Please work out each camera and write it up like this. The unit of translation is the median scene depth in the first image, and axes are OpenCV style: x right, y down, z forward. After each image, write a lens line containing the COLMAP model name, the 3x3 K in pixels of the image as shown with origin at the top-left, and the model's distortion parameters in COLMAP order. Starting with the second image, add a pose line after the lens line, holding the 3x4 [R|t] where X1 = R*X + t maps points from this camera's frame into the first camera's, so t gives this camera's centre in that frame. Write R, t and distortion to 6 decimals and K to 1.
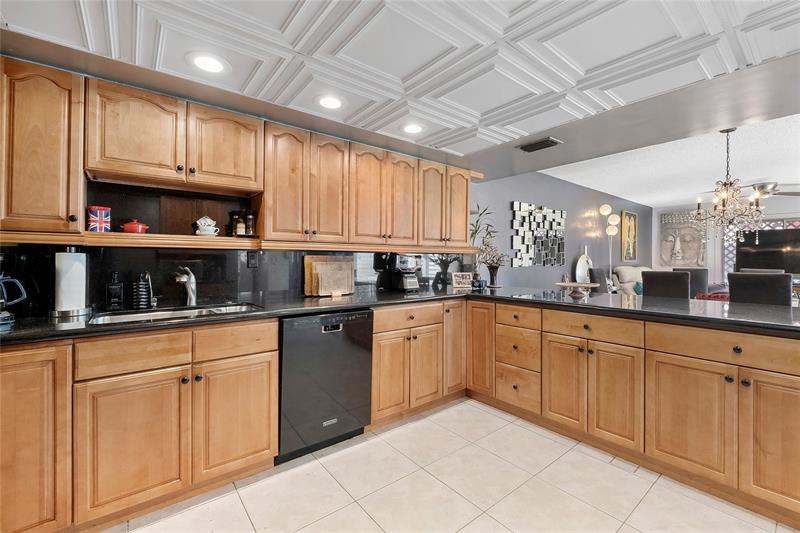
lens RADIAL K [[341.9, 0, 403.7], [0, 341.9, 258.2], [0, 0, 1]] dist [-0.006318, -0.000432]
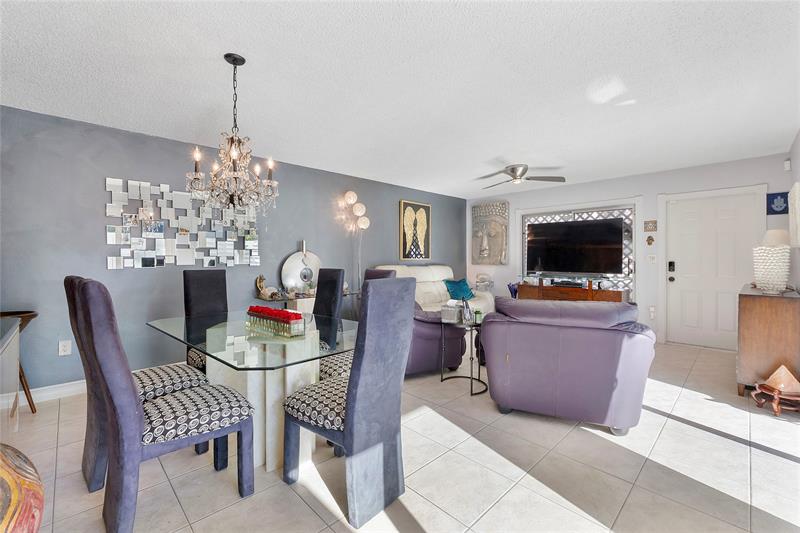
lens RADIAL K [[341.9, 0, 403.0], [0, 341.9, 259.8], [0, 0, 1]] dist [-0.006318, -0.000432]
pose [[0.994583, -0.010428, 0.103425, 1.462180], [0.010215, 0.999944, 0.002585, 0.017069], [-0.103446, -0.001514, 0.994634, 0.376479]]
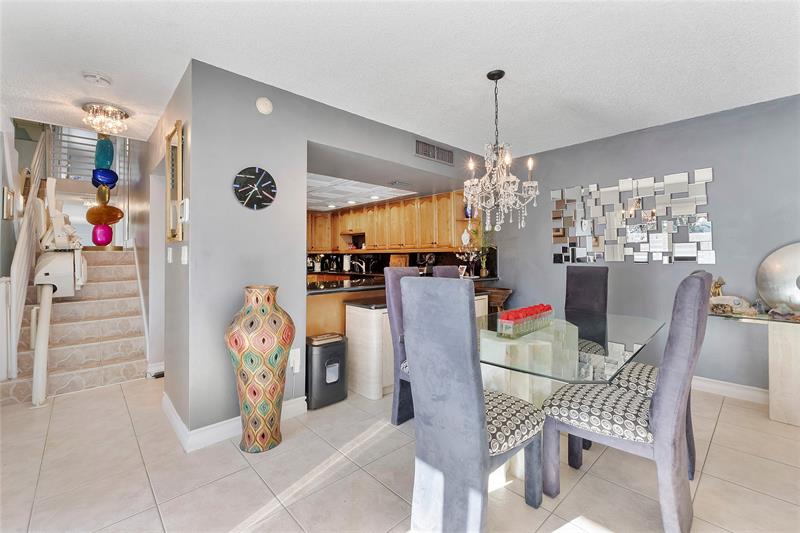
lens RADIAL K [[341.9, 0, 403.5], [0, 341.9, 254.9], [0, 0, 1]] dist [-0.006318, -0.000432]
pose [[0.083498, -0.014101, -0.996408, 2.012994], [0.002697, 0.999899, -0.013924, 0.024253], [0.996504, -0.001524, 0.083527, 0.897786]]
